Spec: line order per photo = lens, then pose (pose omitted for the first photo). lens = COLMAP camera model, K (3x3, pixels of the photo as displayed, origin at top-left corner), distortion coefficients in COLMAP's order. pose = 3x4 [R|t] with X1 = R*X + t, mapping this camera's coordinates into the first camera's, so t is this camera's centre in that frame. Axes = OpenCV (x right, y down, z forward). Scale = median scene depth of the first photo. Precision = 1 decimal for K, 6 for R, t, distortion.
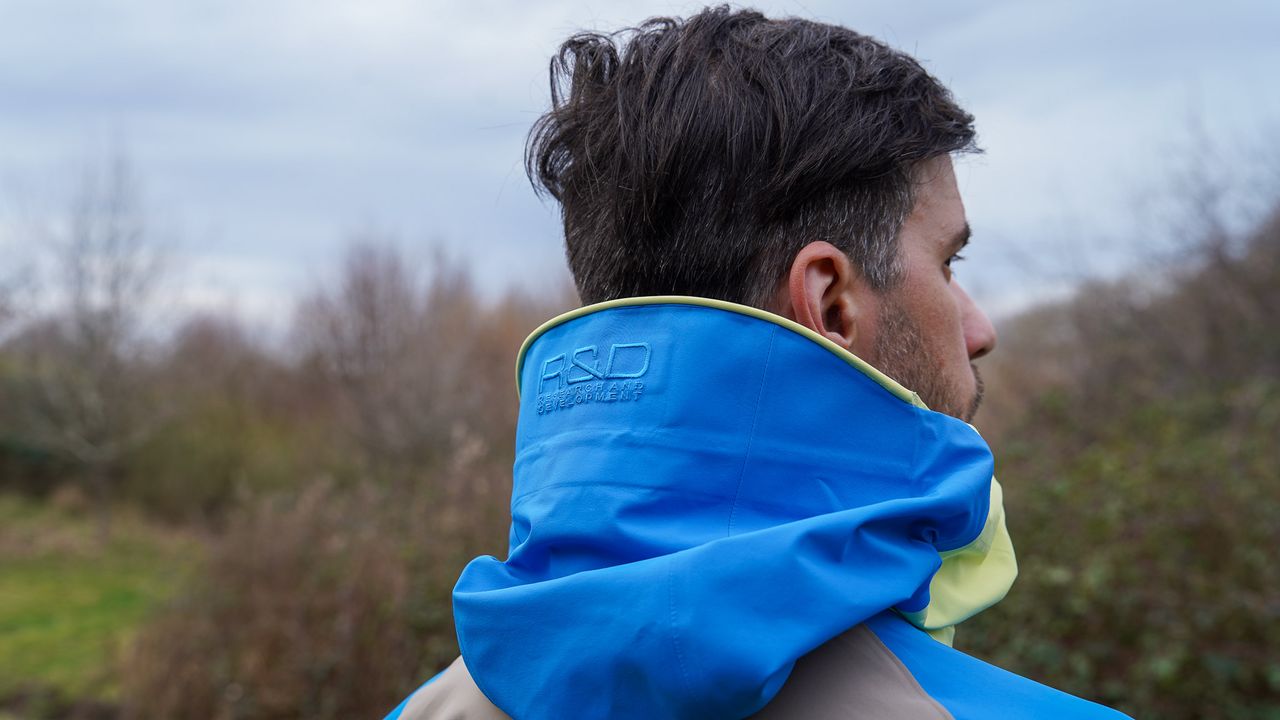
lens RADIAL K [[1410.7, 0, 640.0], [0, 1410.7, 360.0], [0, 0, 1]] dist [-0.002257, -0.007280]
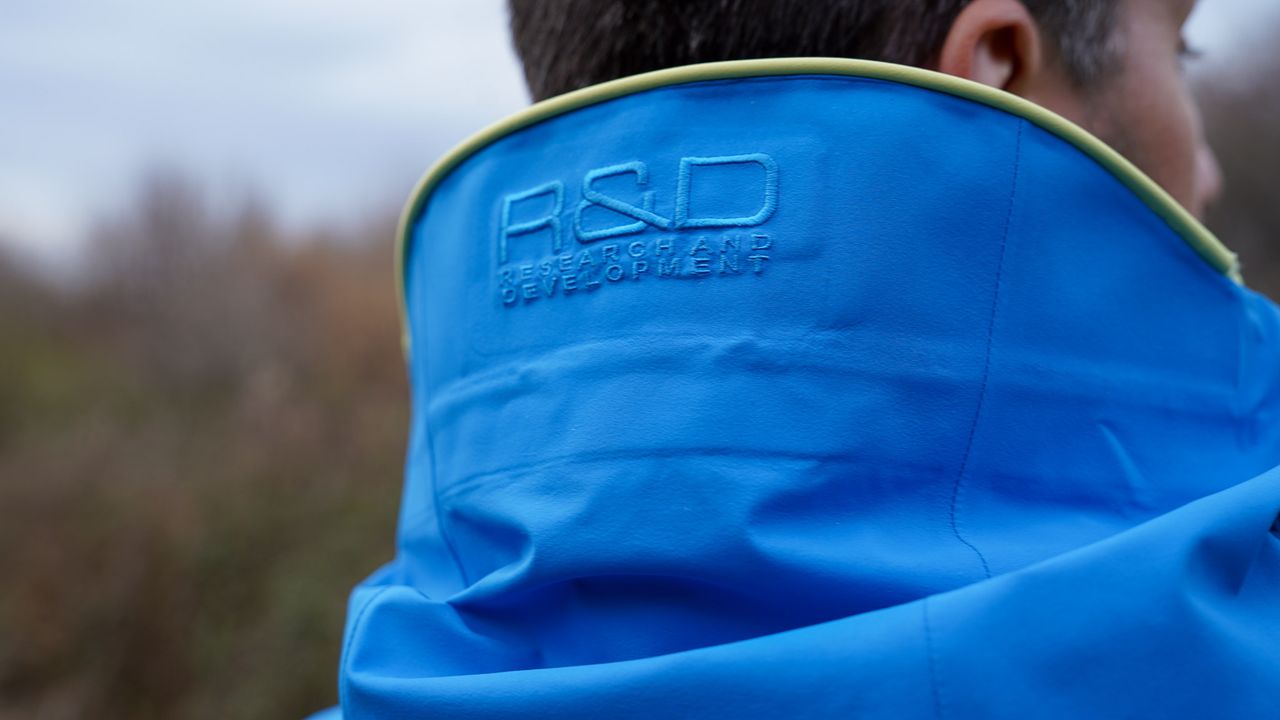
lens RADIAL K [[1410.7, 0, 640.0], [0, 1410.7, 360.0], [0, 0, 1]] dist [-0.002257, -0.007280]
pose [[0.960283, -0.026429, 0.277772, -0.171973], [0.005039, 0.996984, 0.077441, 0.020441], [-0.278981, -0.072965, 0.957521, 0.546662]]
